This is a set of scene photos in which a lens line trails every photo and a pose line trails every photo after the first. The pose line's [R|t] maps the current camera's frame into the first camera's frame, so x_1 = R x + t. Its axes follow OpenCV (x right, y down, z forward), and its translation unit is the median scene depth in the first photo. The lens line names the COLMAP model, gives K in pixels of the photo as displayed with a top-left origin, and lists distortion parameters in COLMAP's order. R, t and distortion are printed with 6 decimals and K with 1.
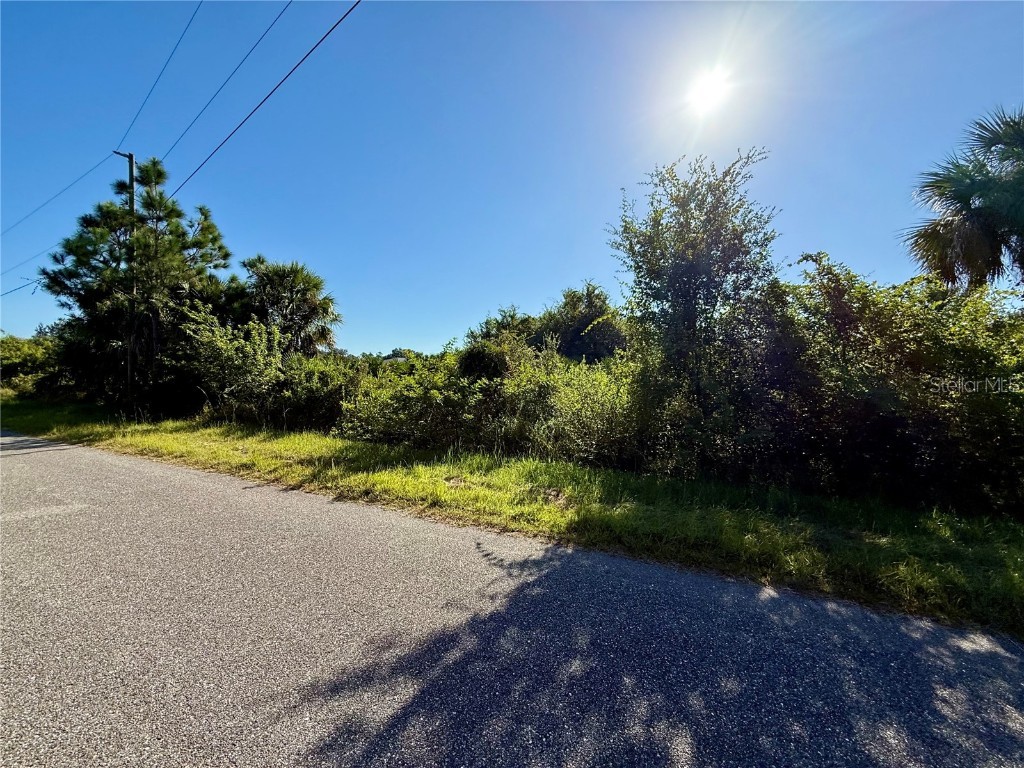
lens RADIAL K [[407.2, 0, 512.0], [0, 407.2, 384.0], [0, 0, 1]] dist [0.002119, -0.000842]
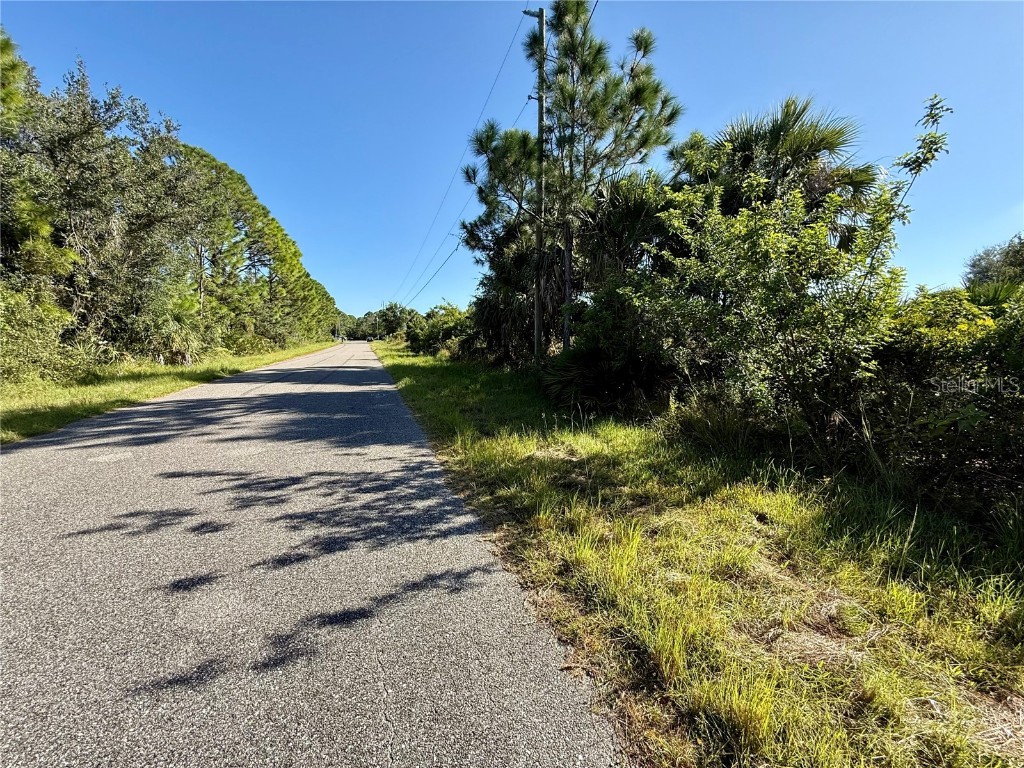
lens RADIAL K [[407.2, 0, 512.0], [0, 407.2, 384.0], [0, 0, 1]] dist [0.002119, -0.000842]
pose [[0.723620, 0.070096, -0.686630, -0.398835], [-0.002725, 0.995112, 0.098716, -0.007150], [0.690193, -0.069562, 0.720274, 0.376601]]
